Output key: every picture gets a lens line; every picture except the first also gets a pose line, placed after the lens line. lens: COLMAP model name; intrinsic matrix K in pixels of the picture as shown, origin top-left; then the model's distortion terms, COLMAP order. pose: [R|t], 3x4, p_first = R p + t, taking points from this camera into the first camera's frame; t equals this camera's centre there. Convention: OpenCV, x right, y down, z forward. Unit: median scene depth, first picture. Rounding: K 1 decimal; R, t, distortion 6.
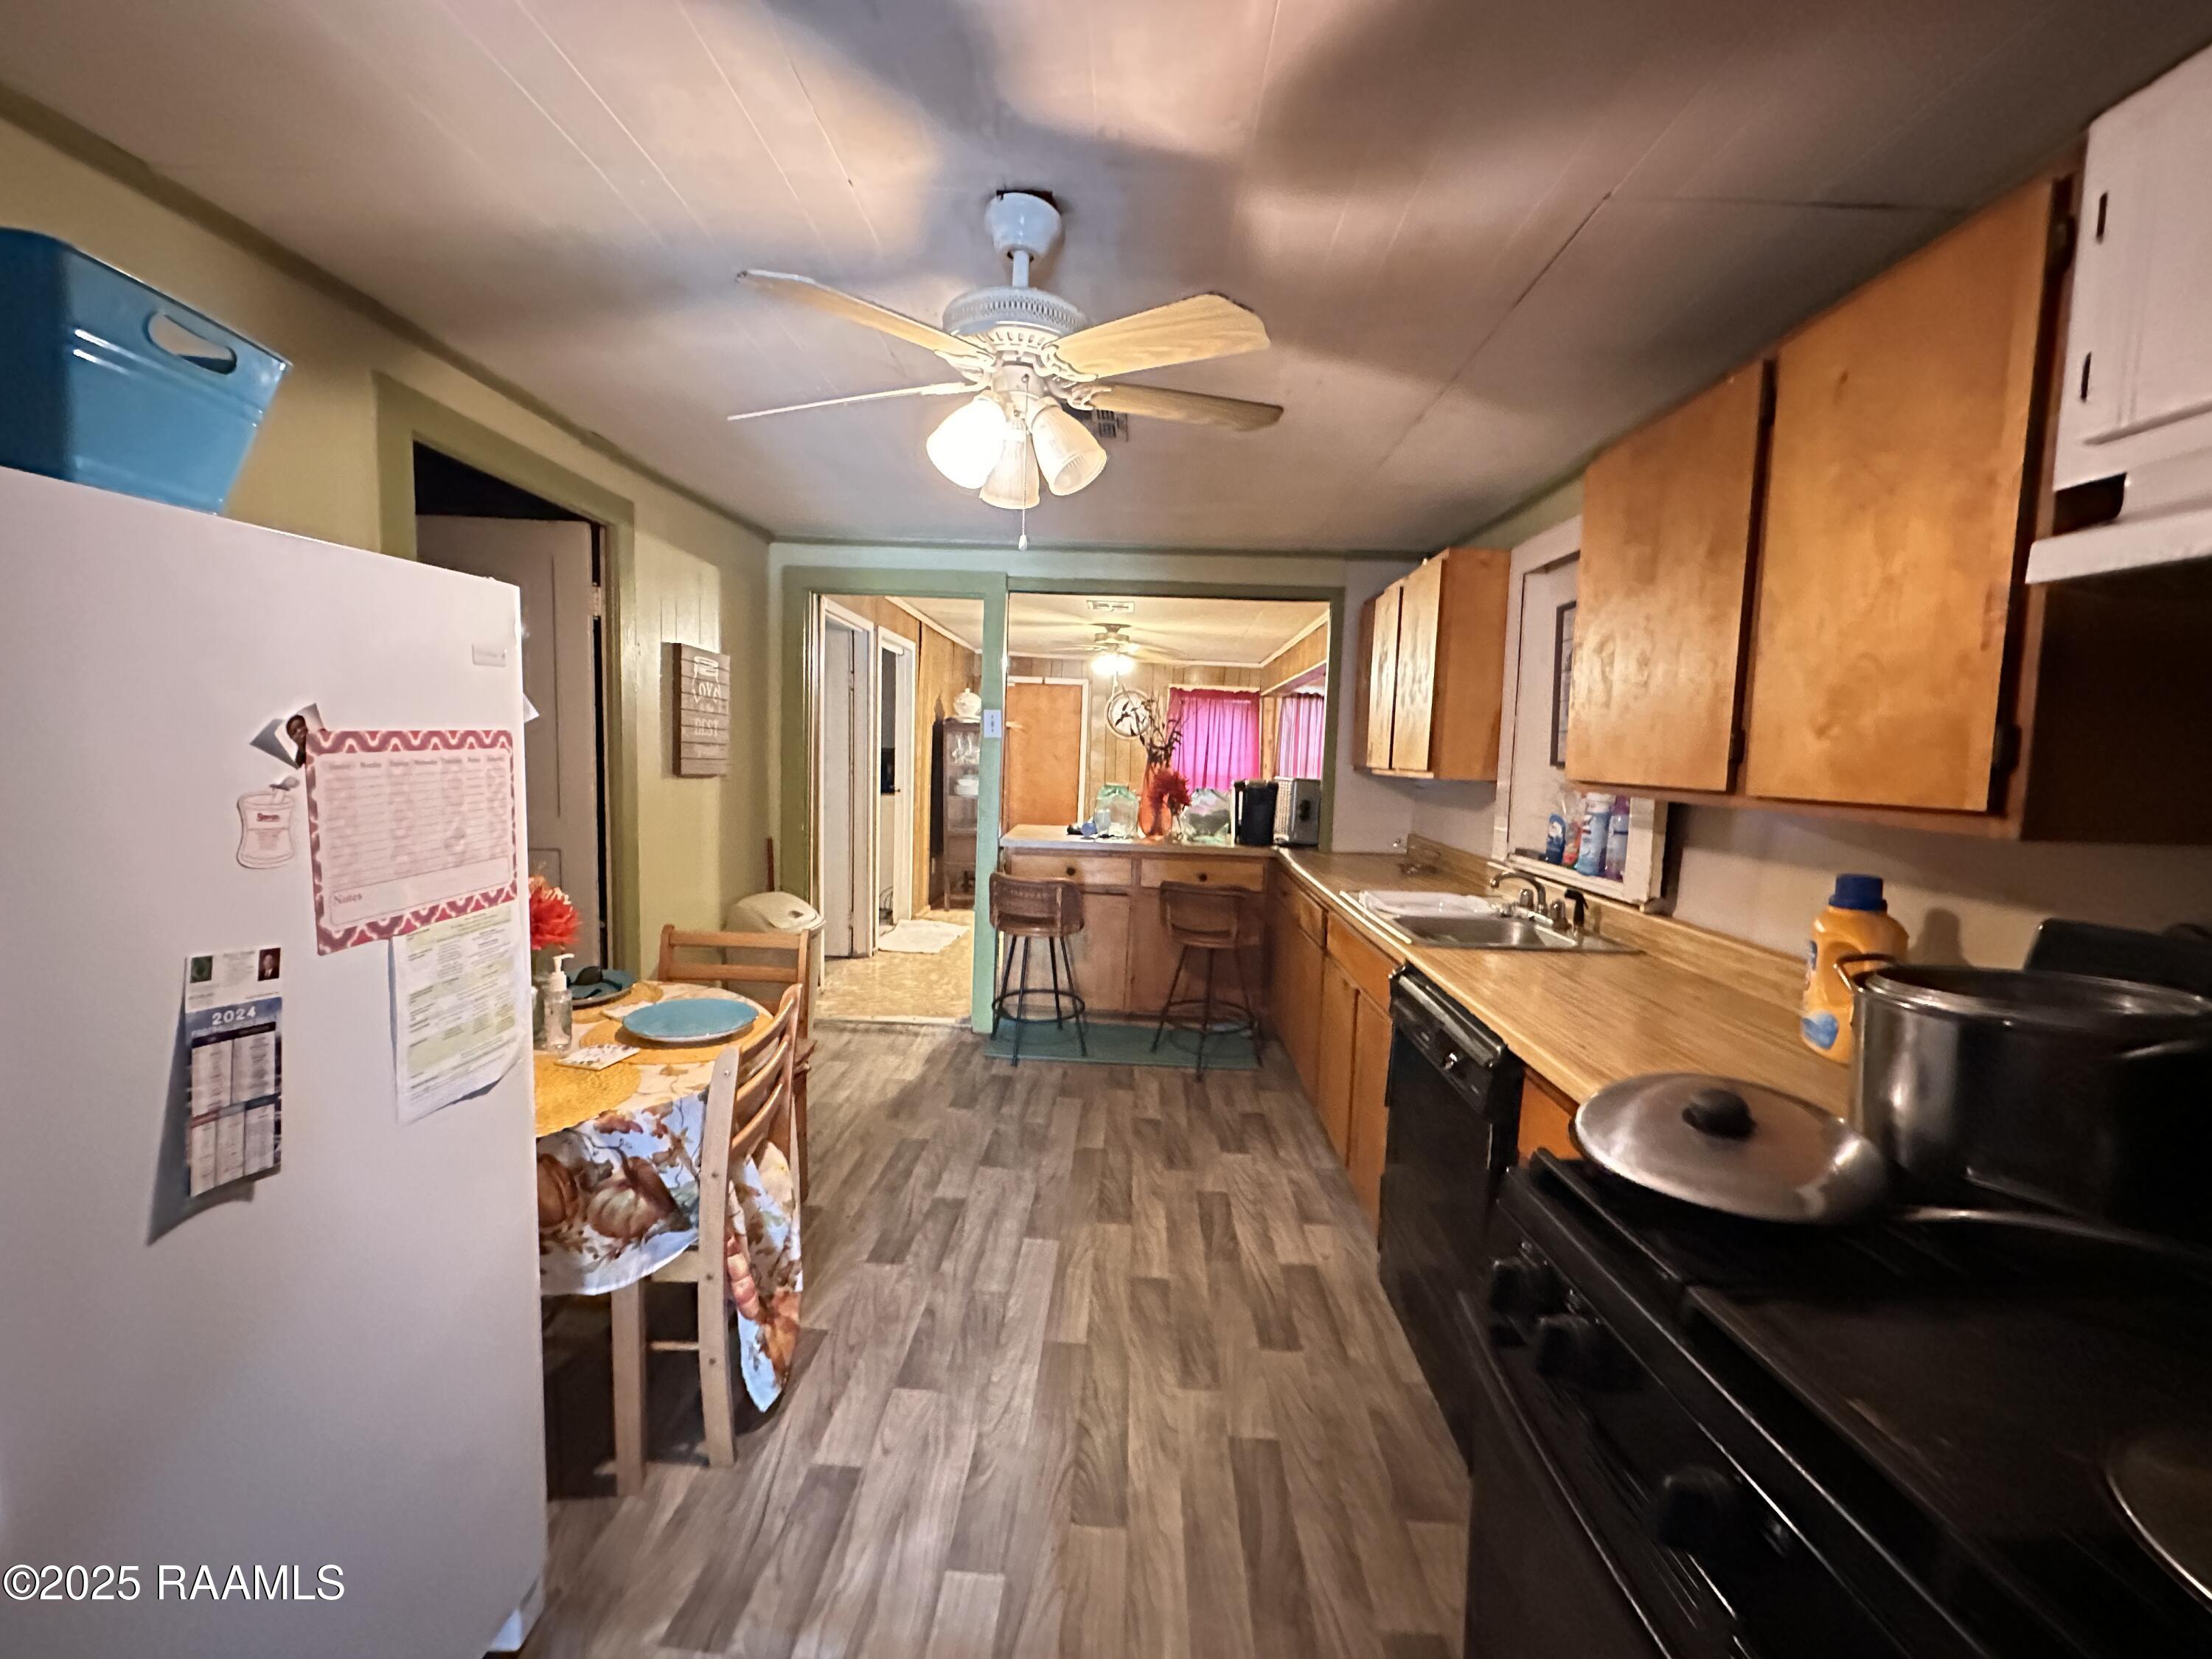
lens RADIAL K [[884.9, 0, 1108.6], [0, 884.9, 823.5], [0, 0, 1]] dist [0.004747, -0.000334]
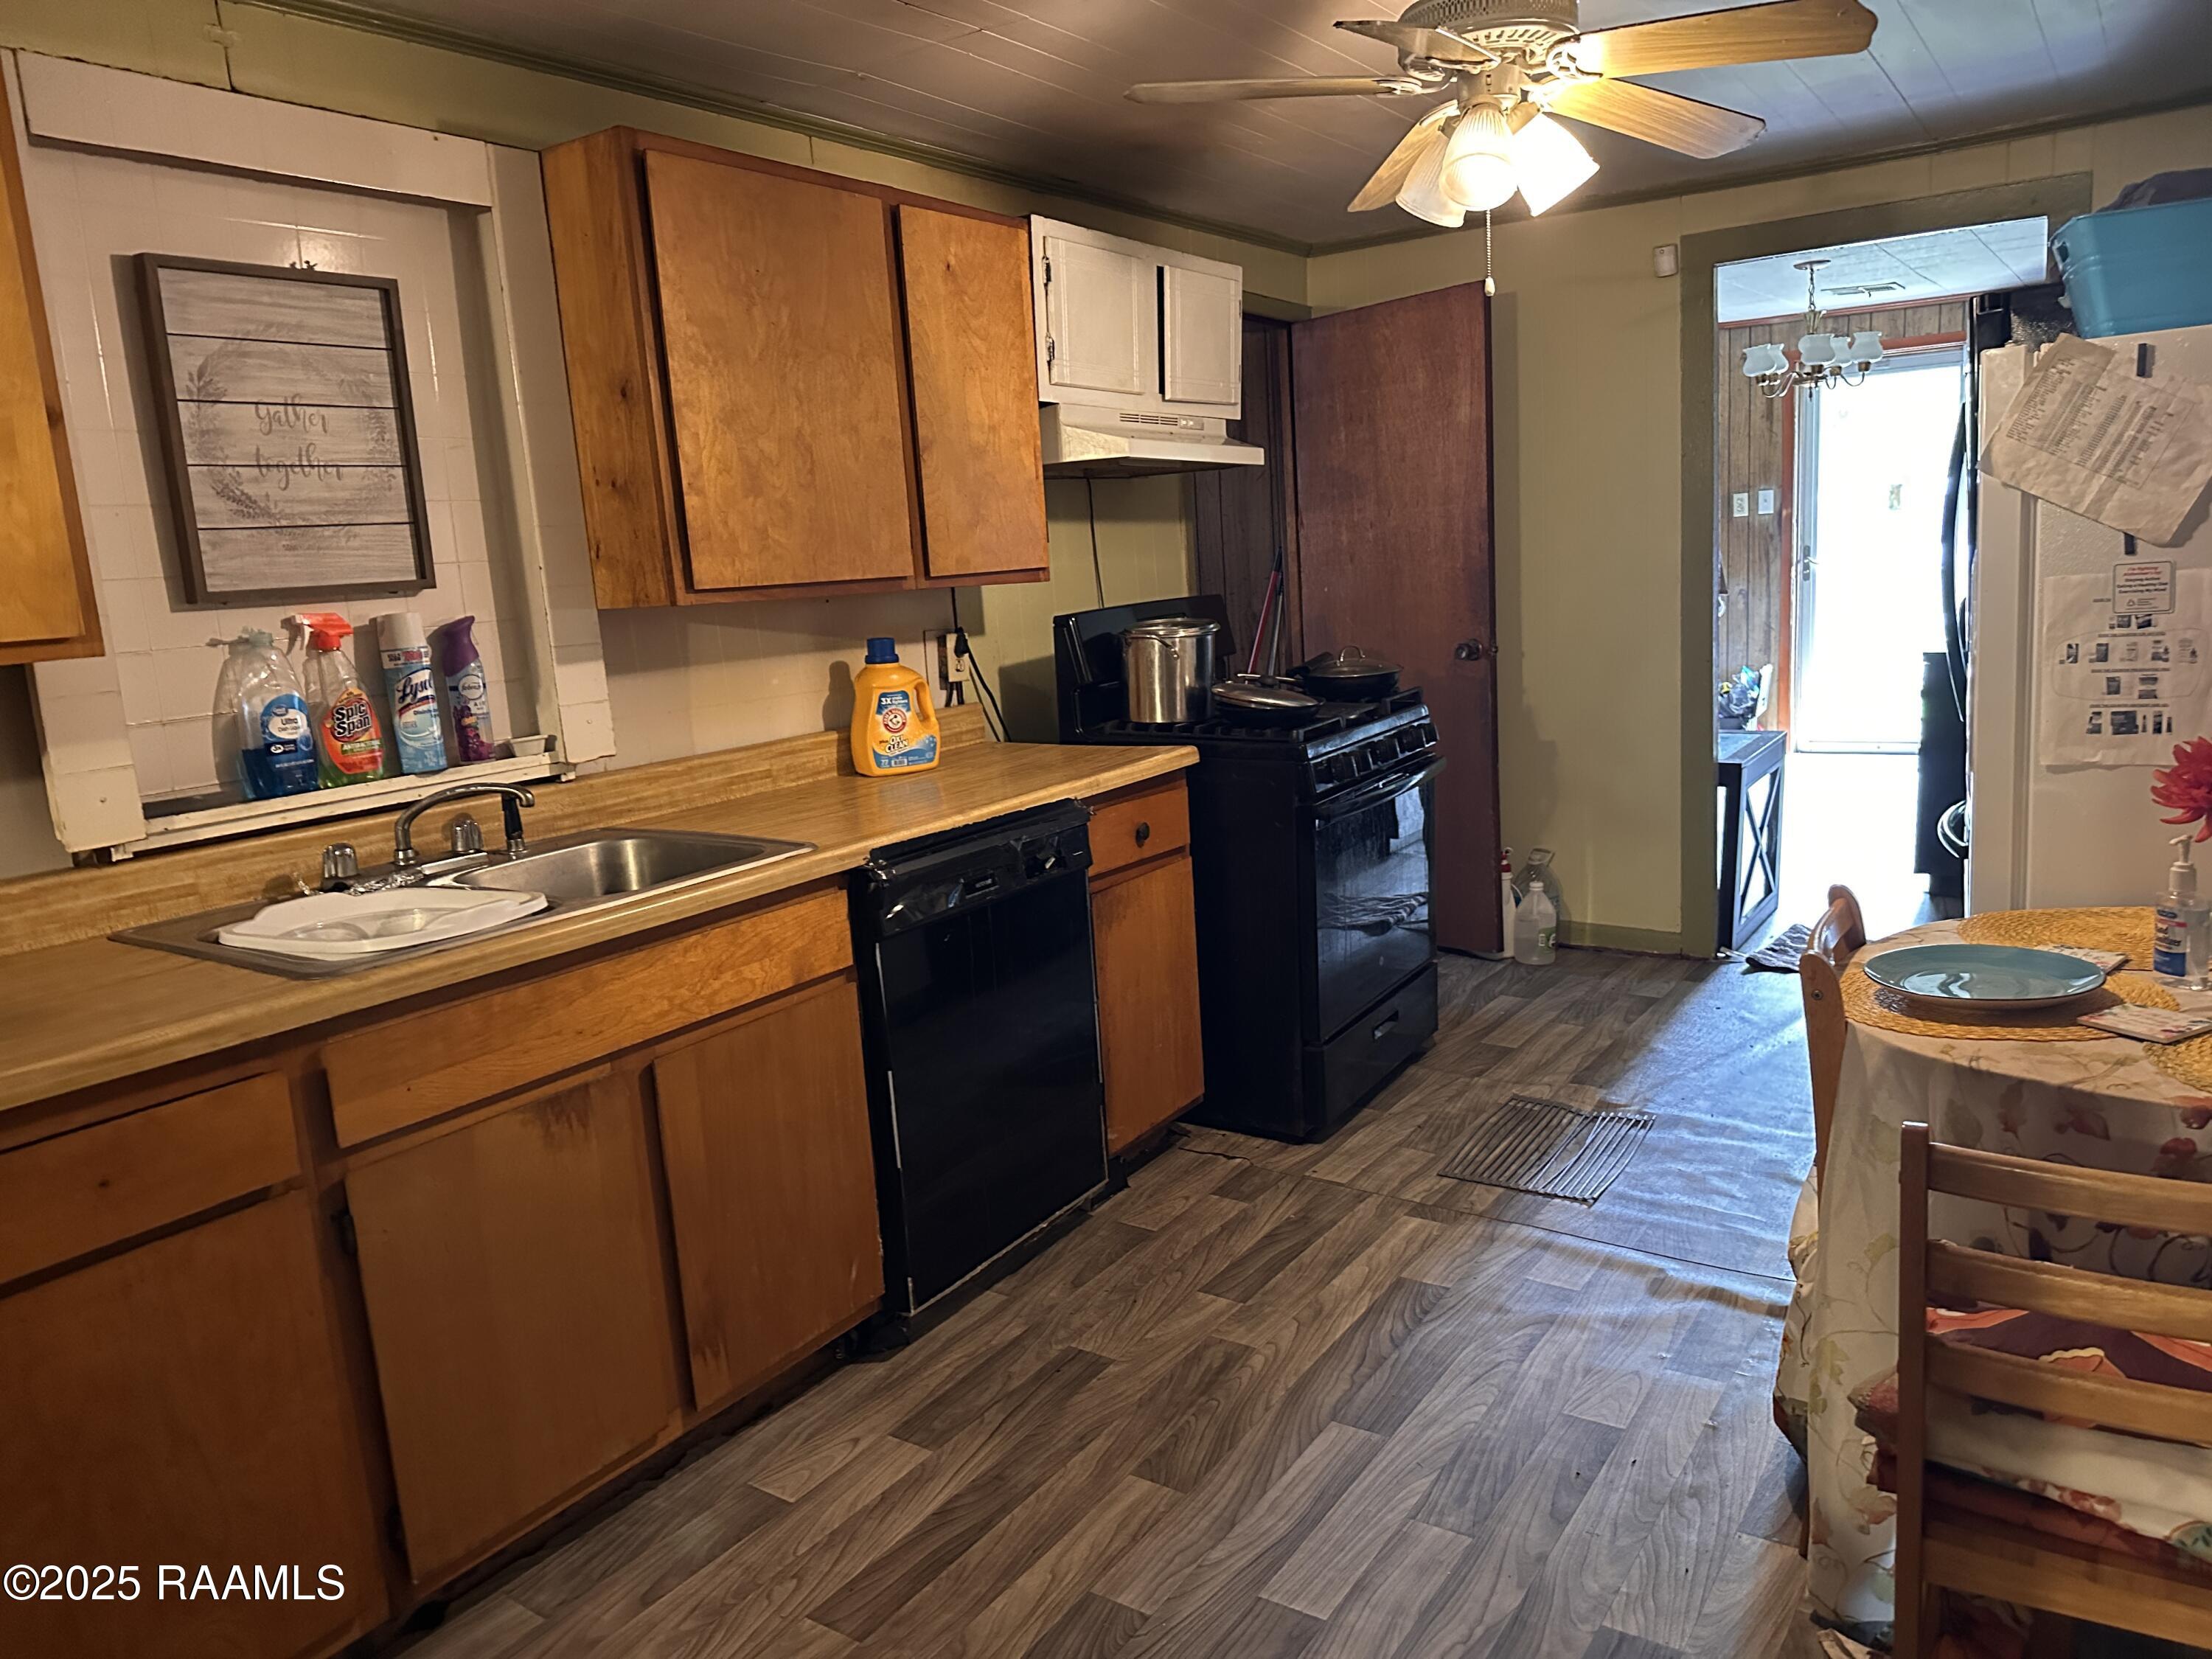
lens RADIAL K [[1541.0, 0, 1105.8], [0, 1541.0, 833.0], [0, 0, 1]] dist [-0.046445, -0.001608]
pose [[-0.847229, -0.073966, 0.526053, -0.449727], [0.076962, 0.962722, 0.259314, -0.157103], [-0.525623, 0.260185, -0.809954, 1.880438]]
